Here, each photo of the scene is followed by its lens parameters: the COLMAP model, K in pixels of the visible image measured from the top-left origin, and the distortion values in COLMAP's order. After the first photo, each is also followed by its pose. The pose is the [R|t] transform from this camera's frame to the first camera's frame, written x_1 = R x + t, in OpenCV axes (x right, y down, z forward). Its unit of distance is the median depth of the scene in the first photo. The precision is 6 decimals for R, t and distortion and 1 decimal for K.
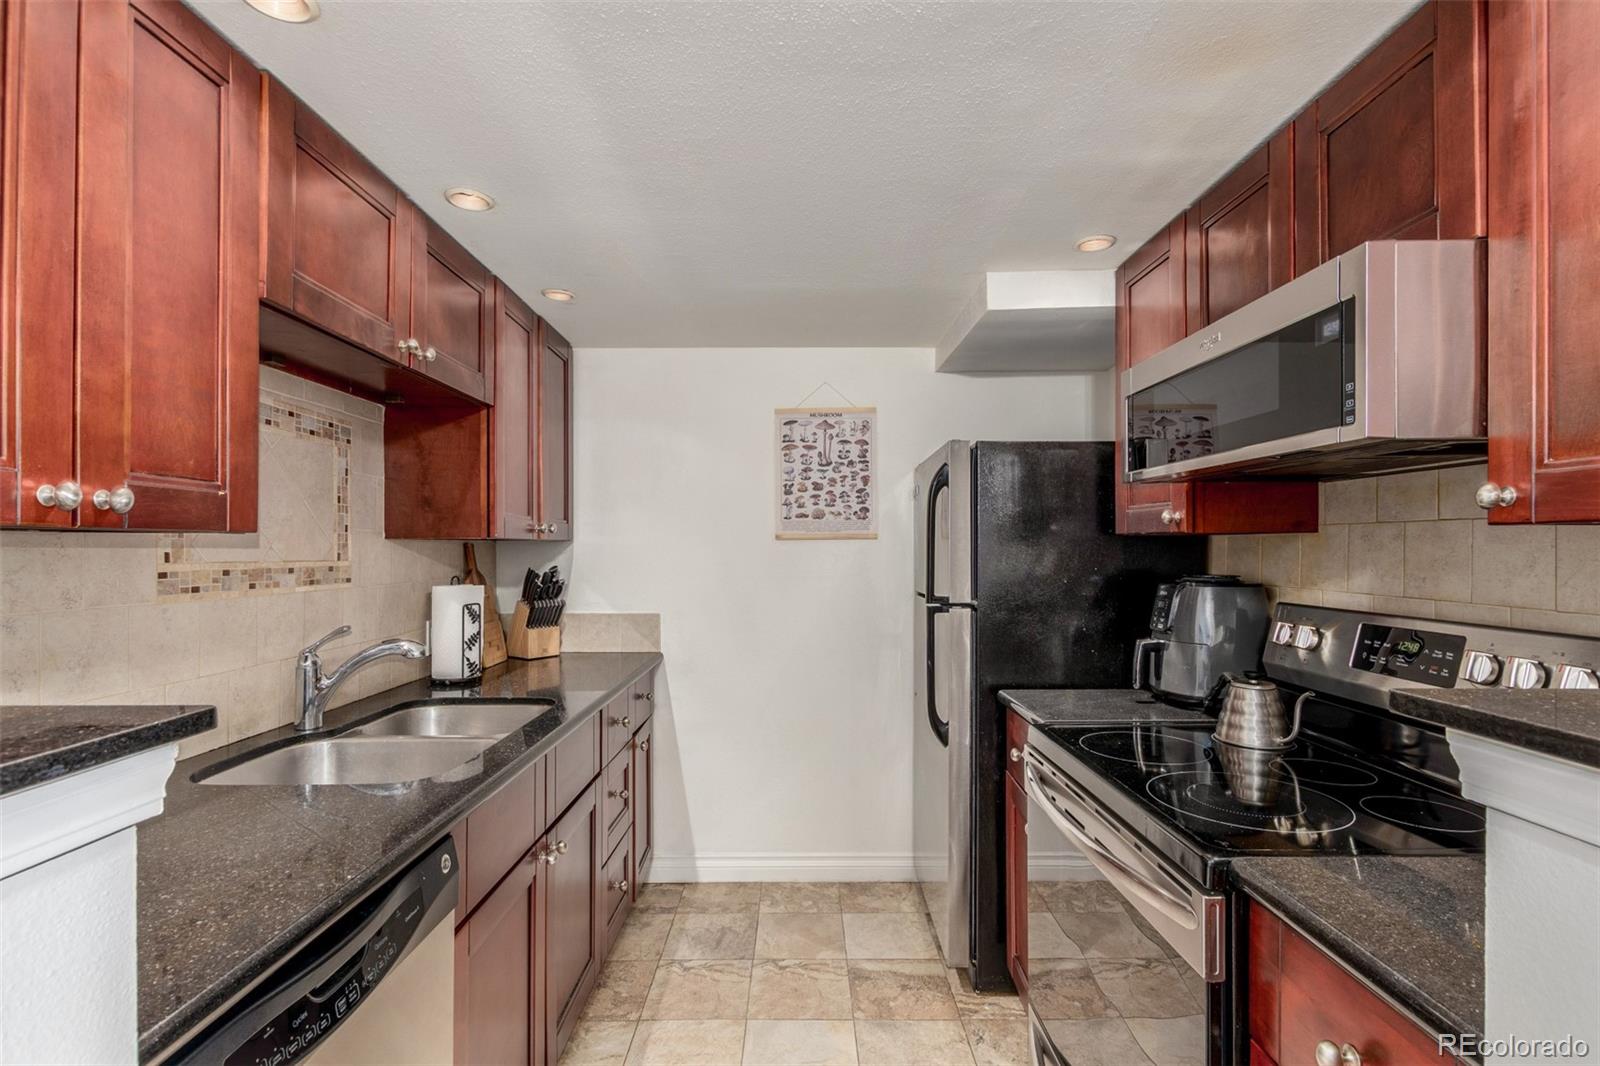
lens RADIAL K [[737.0, 0, 807.7], [0, 737.0, 550.1], [0, 0, 1]] dist [-0.001246, -0.001172]
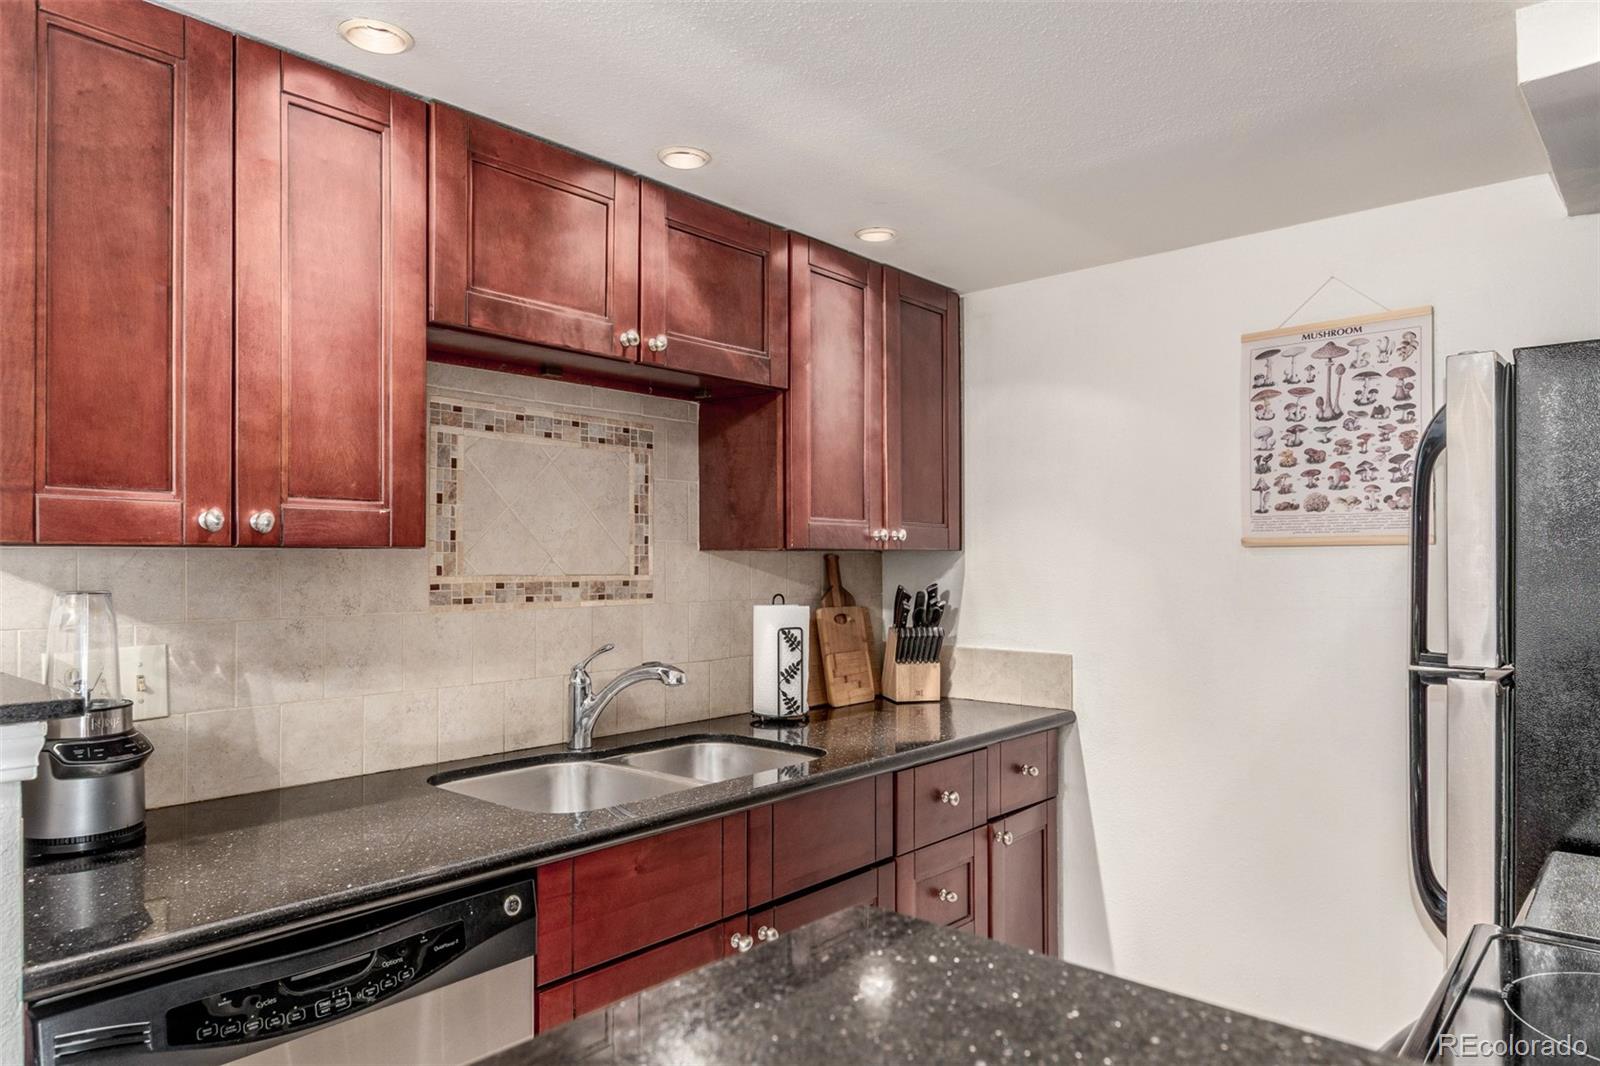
lens RADIAL K [[1015.5, 0, 798.3], [0, 1015.5, 561.2], [0, 0, 1]] dist [0.003287, 0.003404]
pose [[0.743750, 0.000837, -0.668458, 0.377675], [-0.000780, 1.000000, 0.000384, -0.003422], [0.668458, 0.000236, 0.743750, 0.177509]]
